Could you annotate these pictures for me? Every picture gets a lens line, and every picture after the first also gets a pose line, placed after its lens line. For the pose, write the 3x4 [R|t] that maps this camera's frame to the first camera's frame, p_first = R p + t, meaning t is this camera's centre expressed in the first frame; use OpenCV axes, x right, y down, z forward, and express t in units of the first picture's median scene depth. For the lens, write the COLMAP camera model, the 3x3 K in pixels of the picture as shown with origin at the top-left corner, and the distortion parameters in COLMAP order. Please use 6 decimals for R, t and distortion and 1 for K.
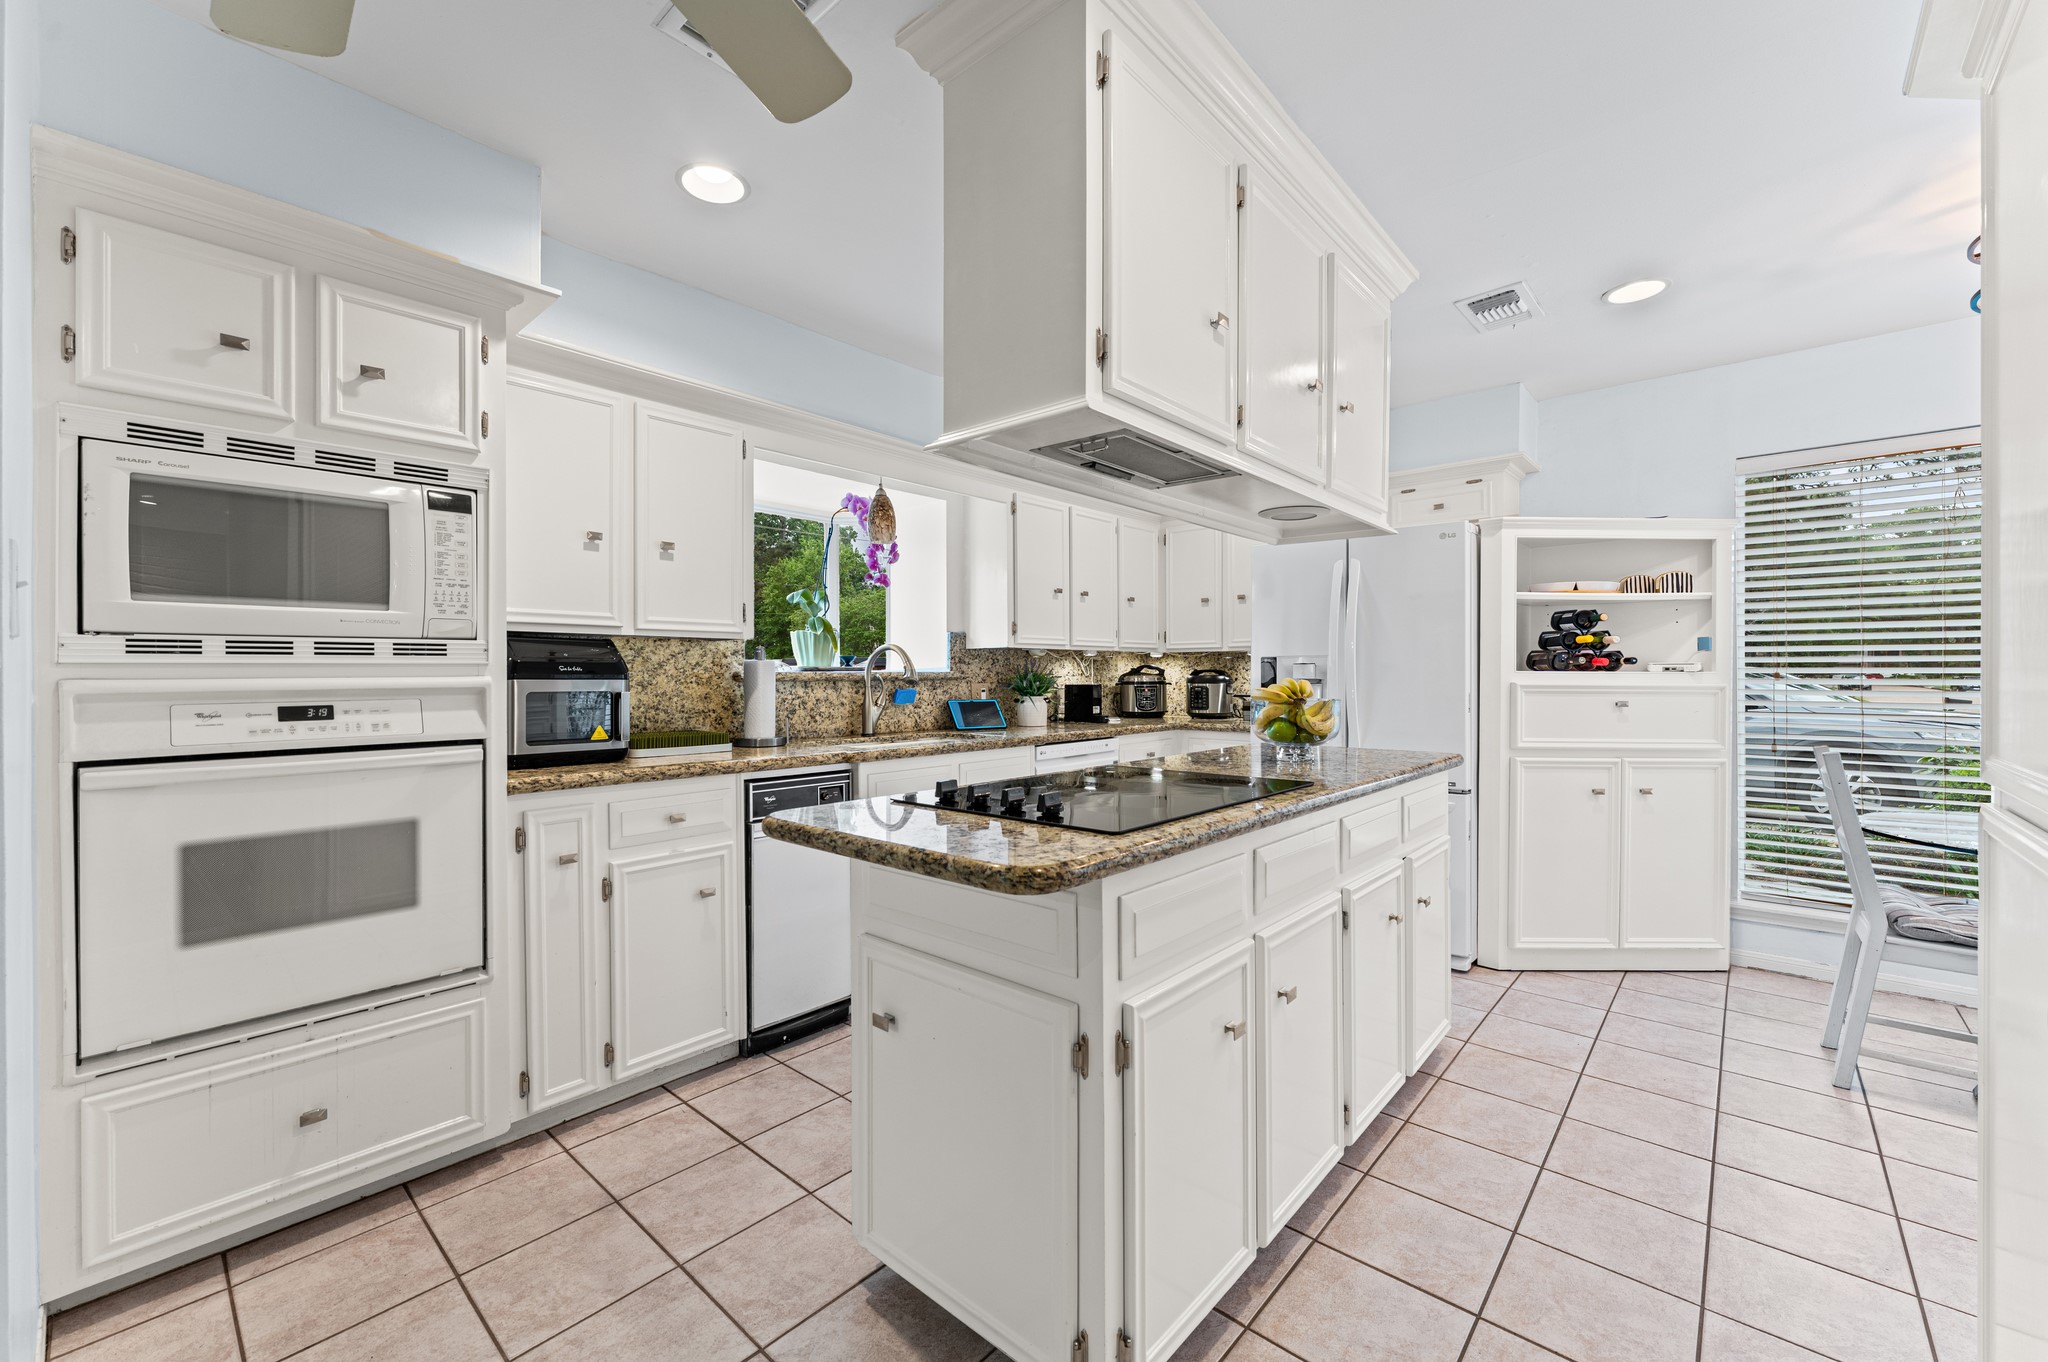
lens RADIAL K [[819.8, 0, 1024.0], [0, 819.8, 681.0], [0, 0, 1]] dist [-0.001847, 0.000161]
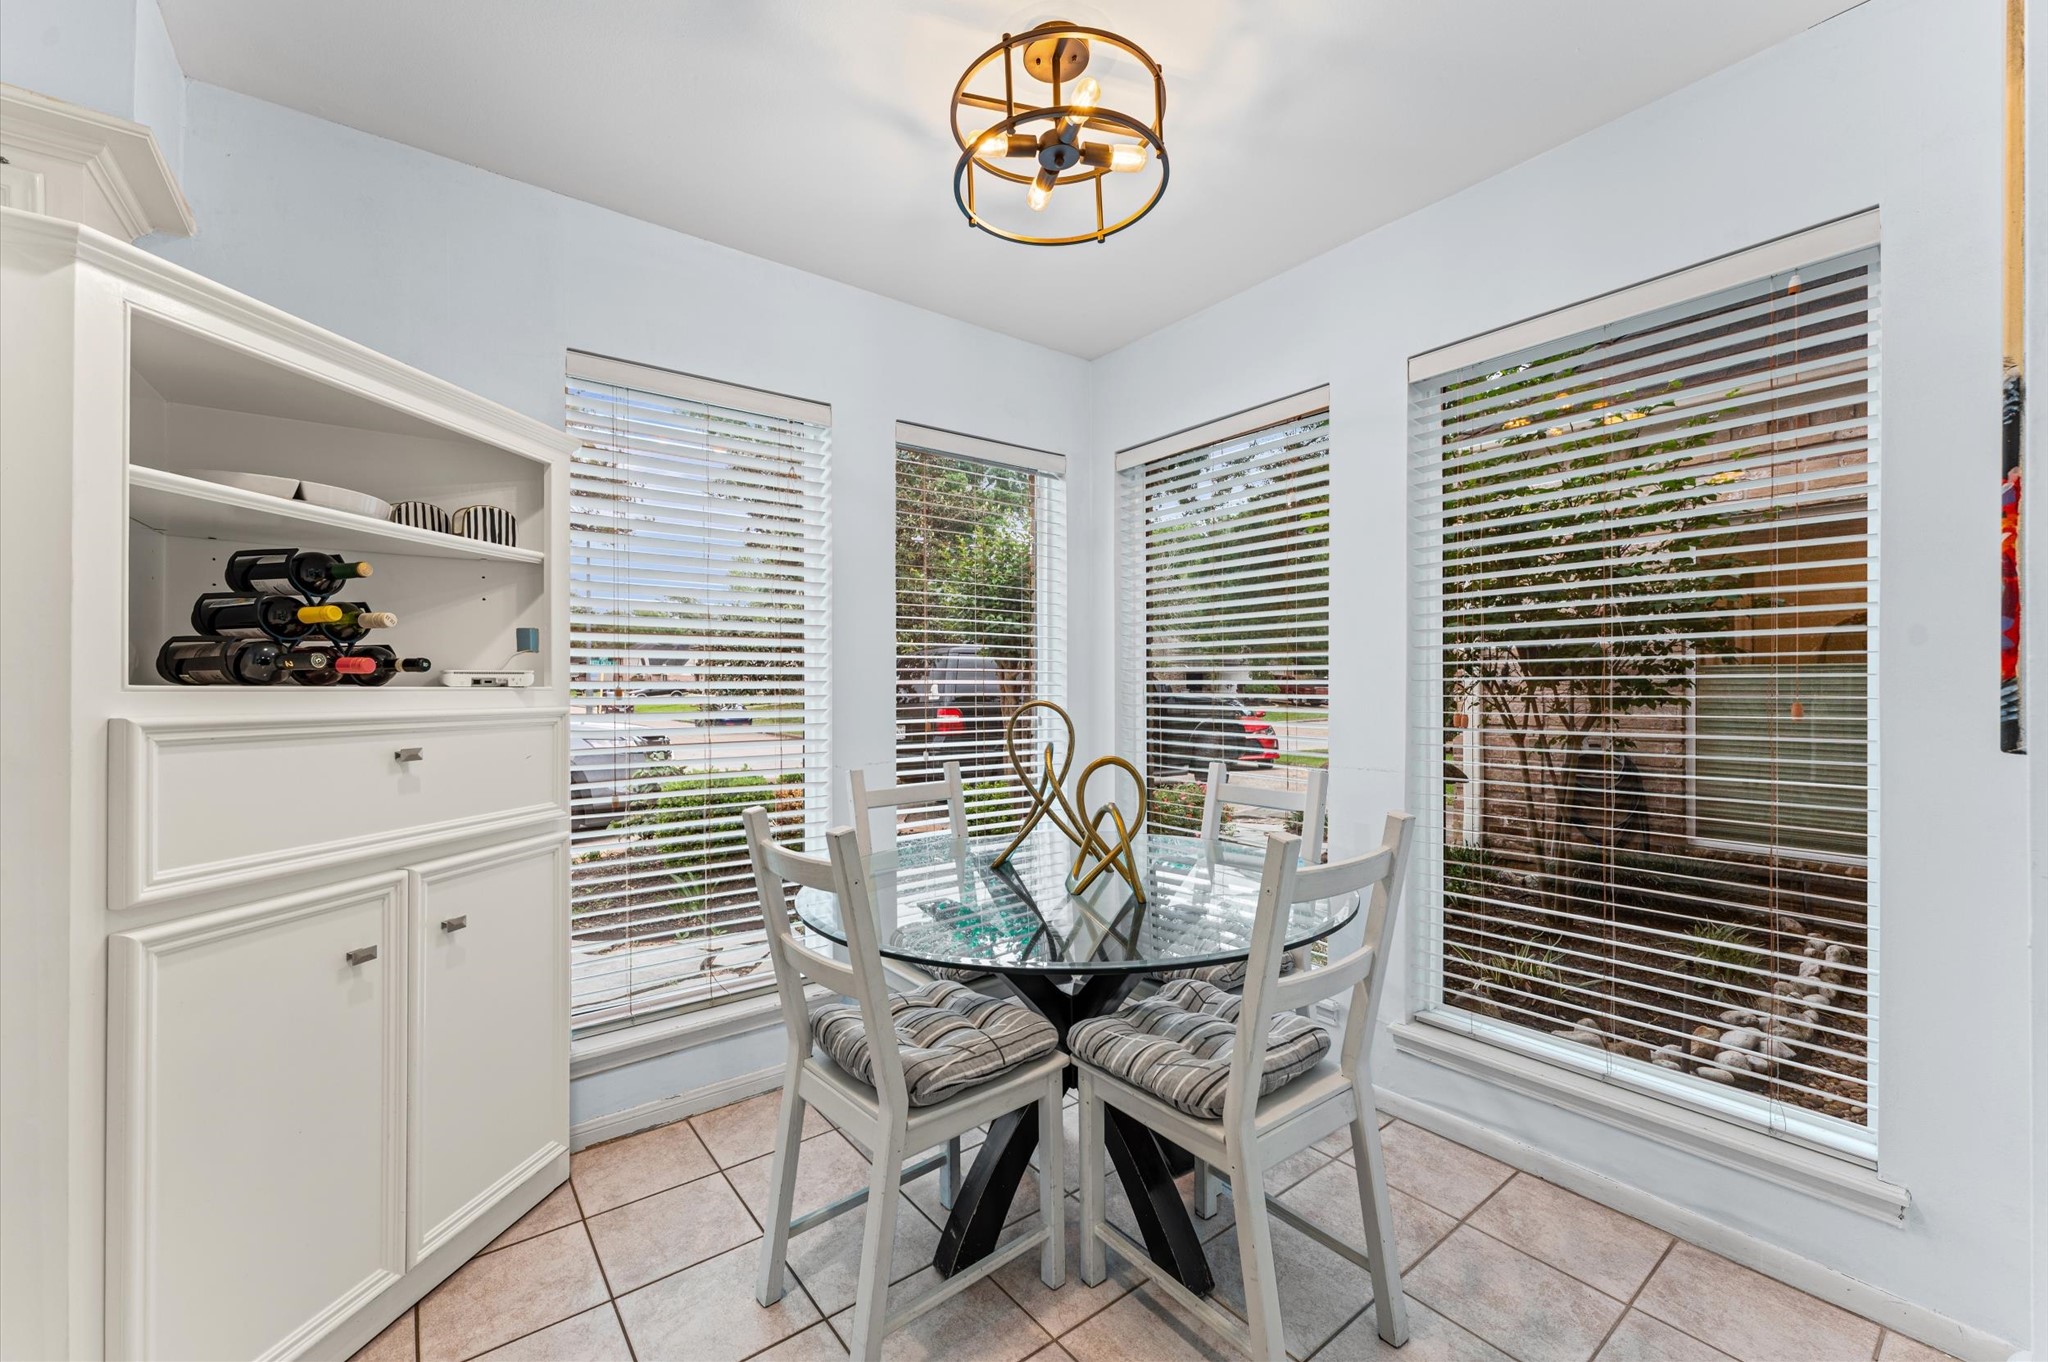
lens RADIAL K [[819.8, 0, 1024.0], [0, 819.8, 681.0], [0, 0, 1]] dist [-0.001847, 0.000161]
pose [[0.185835, 0.005992, 0.982563, 0.314249], [0.011829, 0.999895, -0.008335, -0.006268], [-0.982510, 0.013172, 0.185745, 0.535681]]
